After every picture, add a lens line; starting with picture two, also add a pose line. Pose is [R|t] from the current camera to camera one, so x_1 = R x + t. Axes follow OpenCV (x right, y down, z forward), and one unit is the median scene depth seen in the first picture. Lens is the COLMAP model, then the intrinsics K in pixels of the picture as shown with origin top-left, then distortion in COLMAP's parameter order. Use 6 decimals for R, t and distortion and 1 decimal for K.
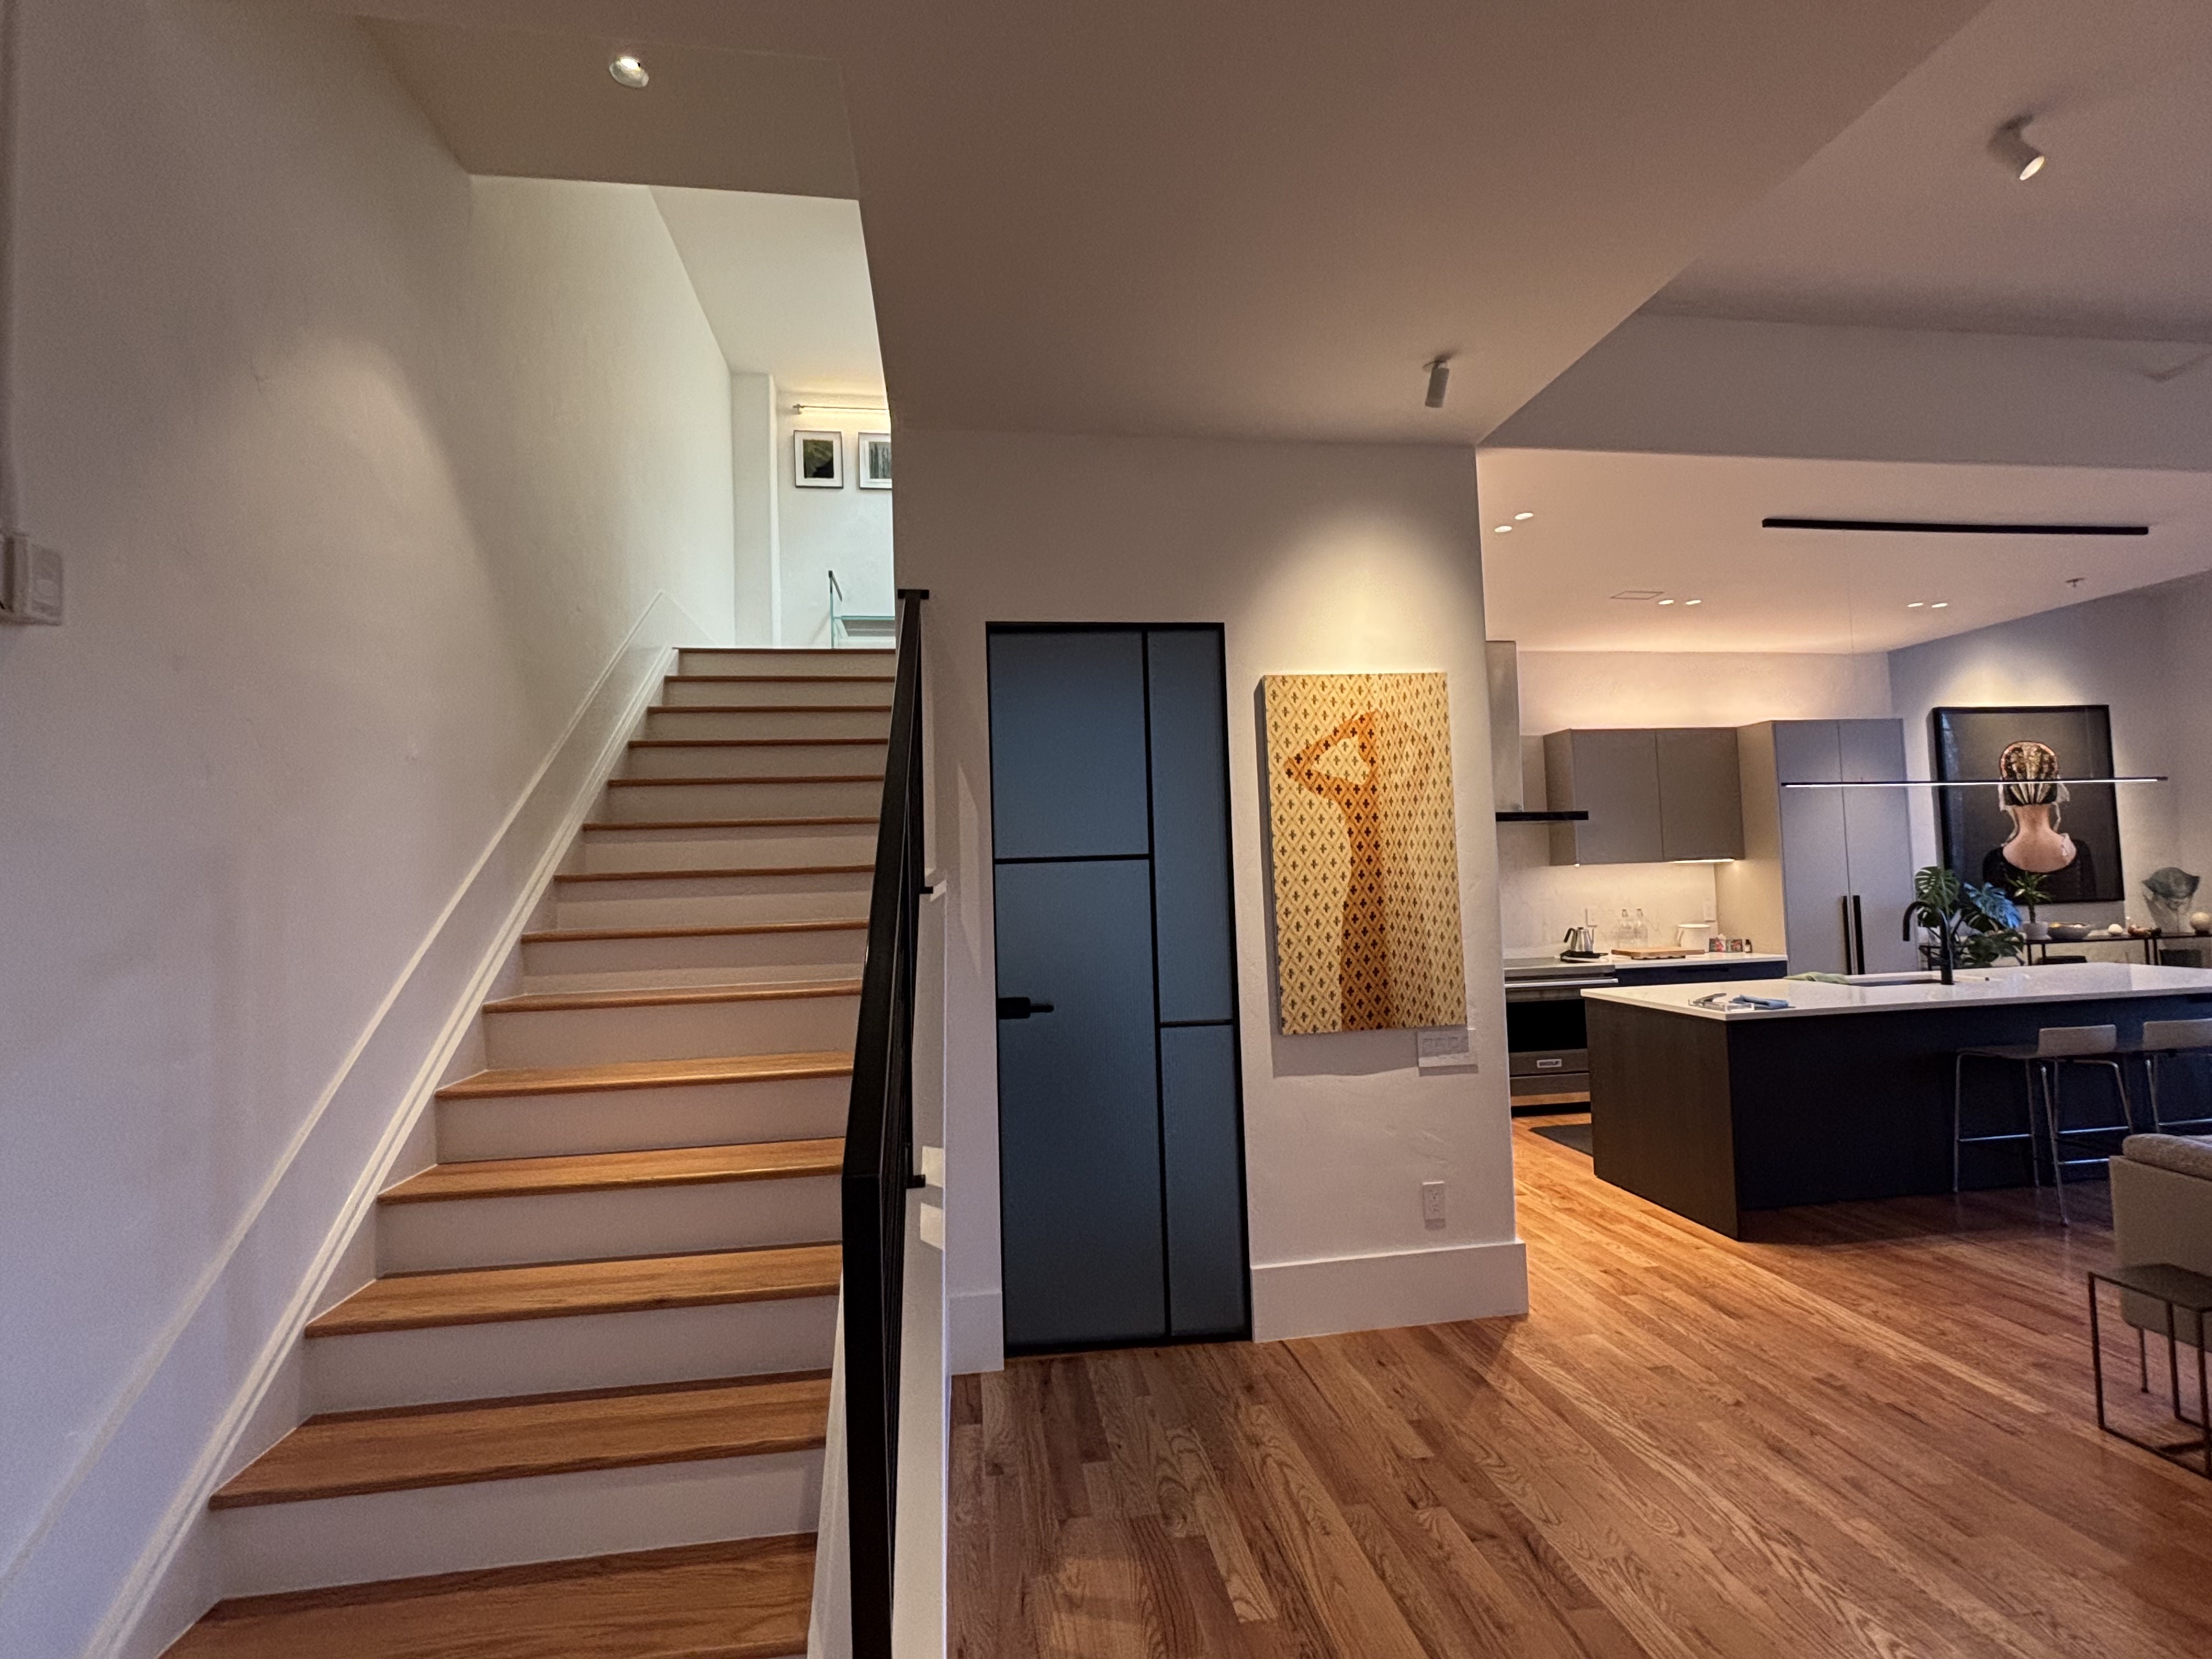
lens RADIAL K [[1030.2, 0, 1106.0], [0, 1030.2, 829.5], [0, 0, 1]] dist [0.000914, 0.000099]
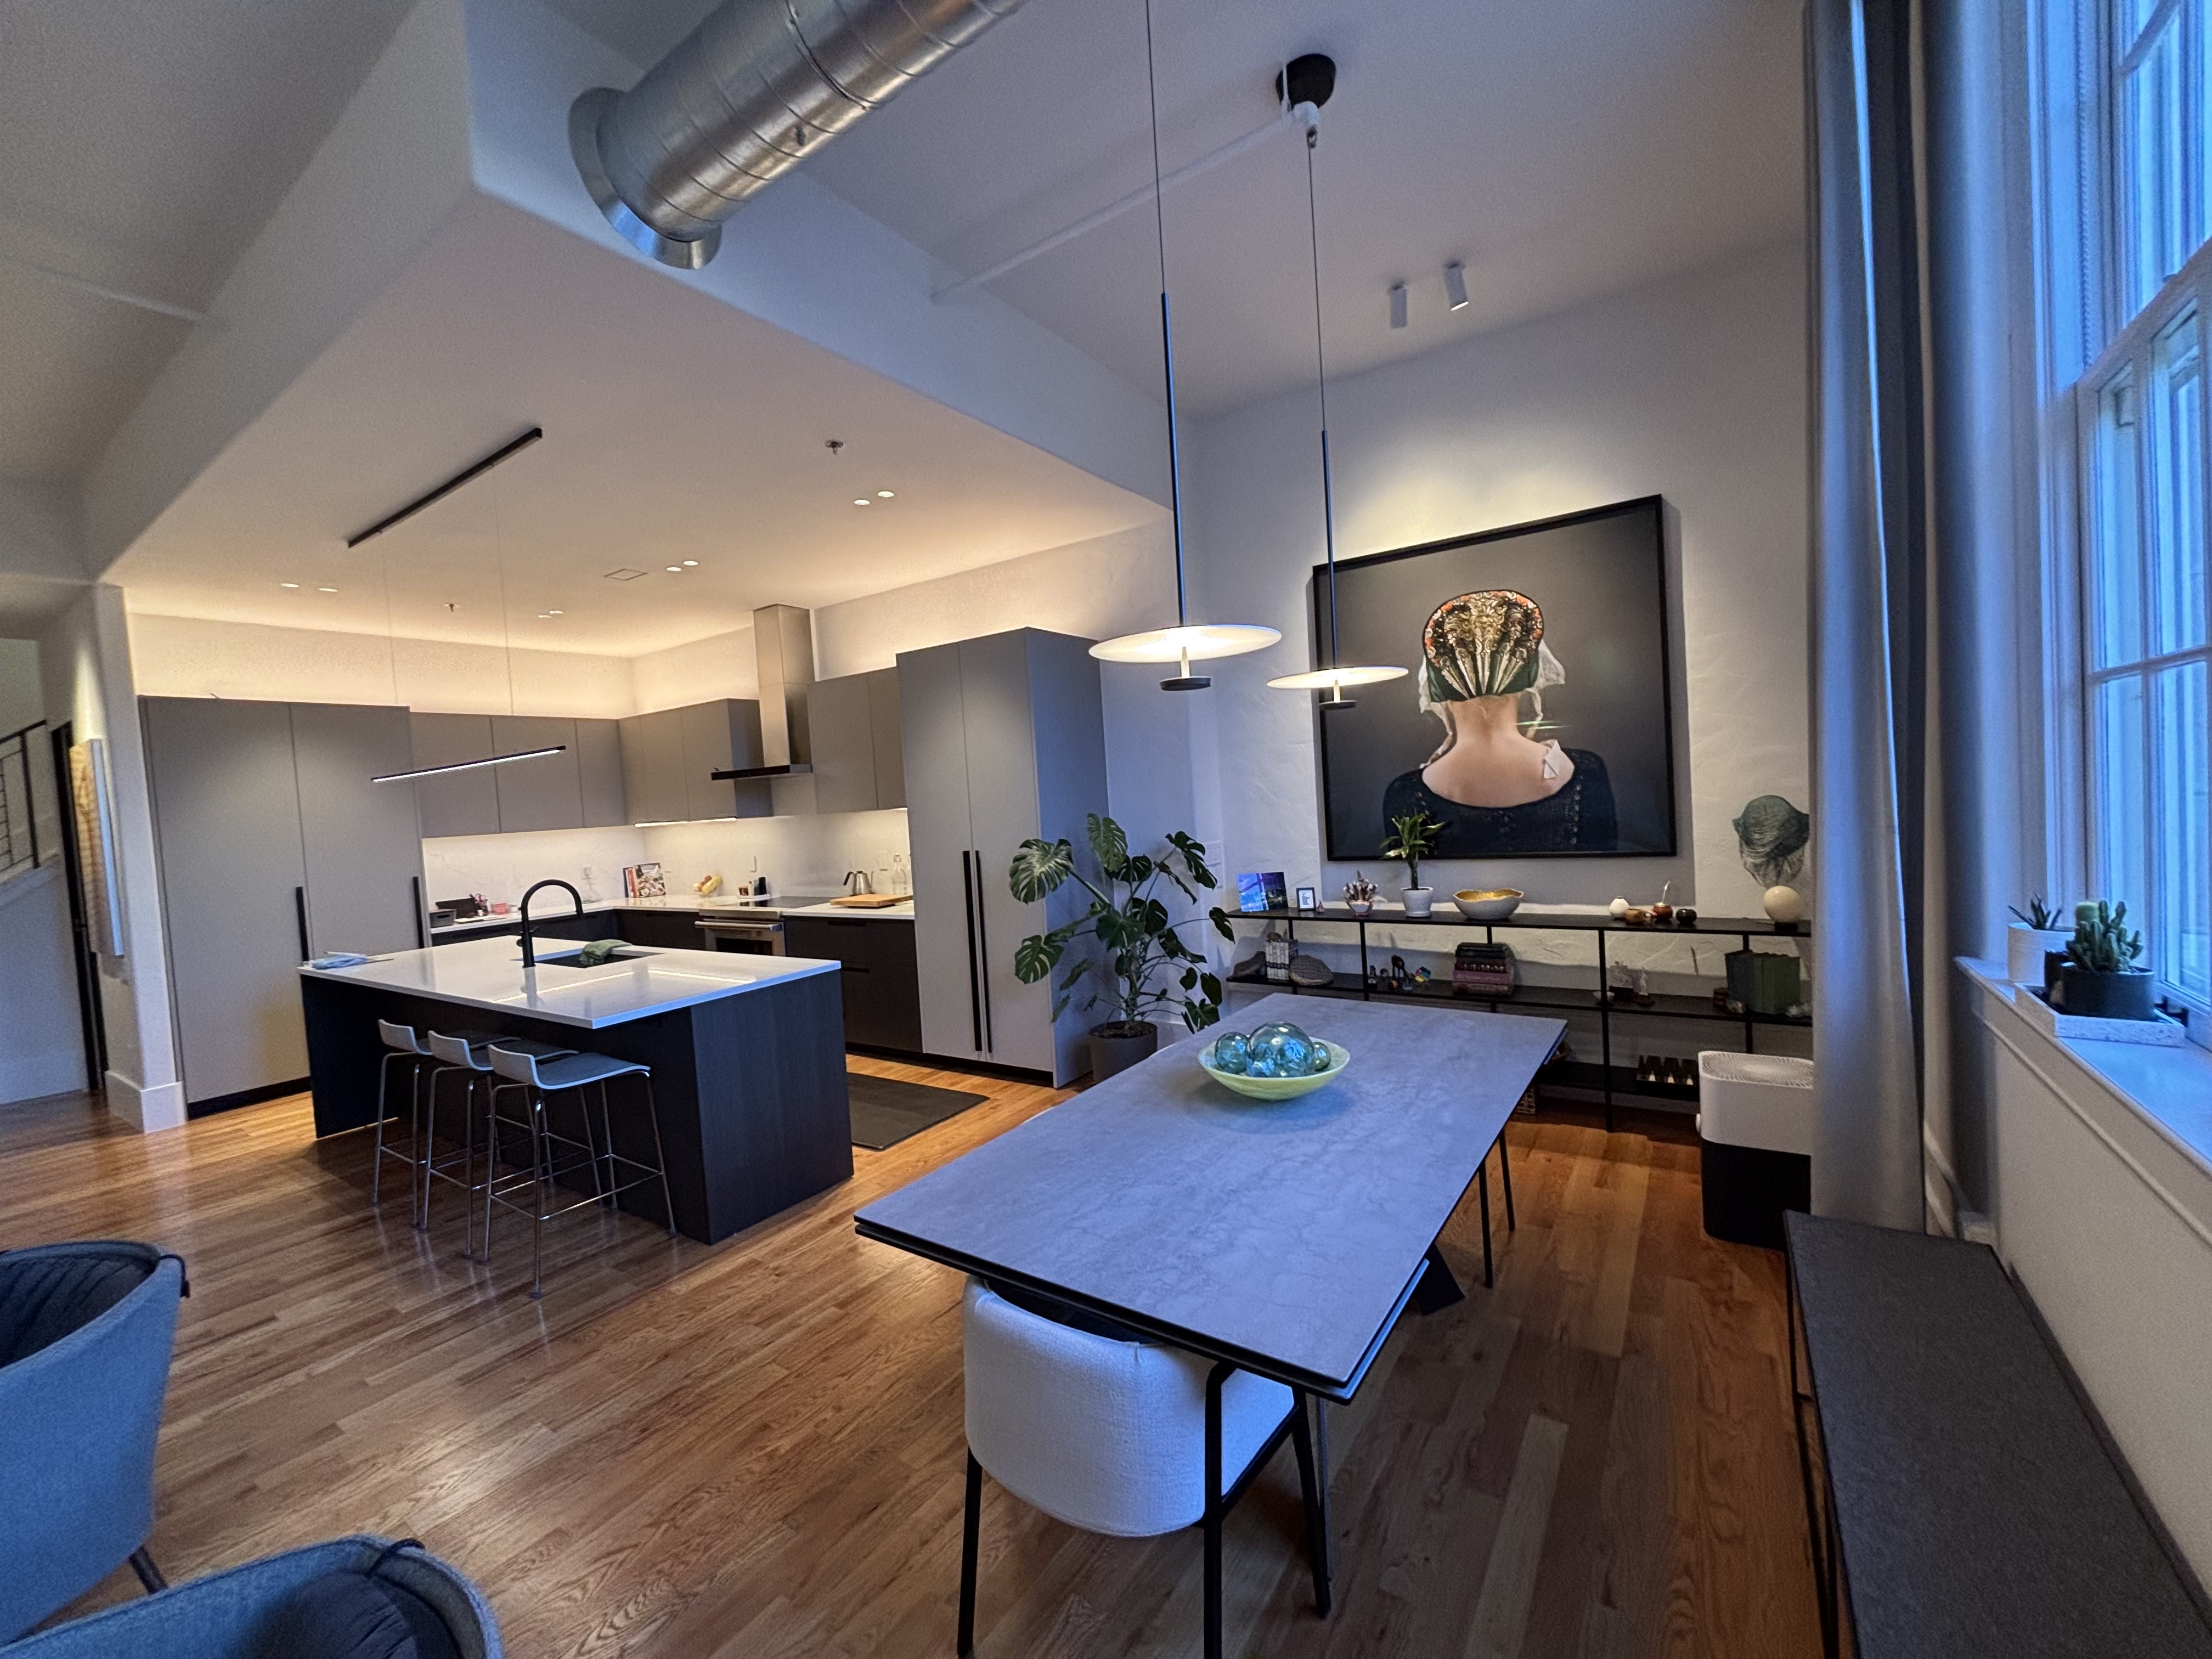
lens RADIAL K [[891.8, 0, 1106.0], [0, 891.8, 829.5], [0, 0, 1]] dist [-0.000553, -0.000141]
pose [[0.740909, 0.008011, -0.671557, 1.086551], [0.077814, 0.992171, 0.097686, -0.015091], [0.667082, -0.124633, 0.734485, 0.453576]]
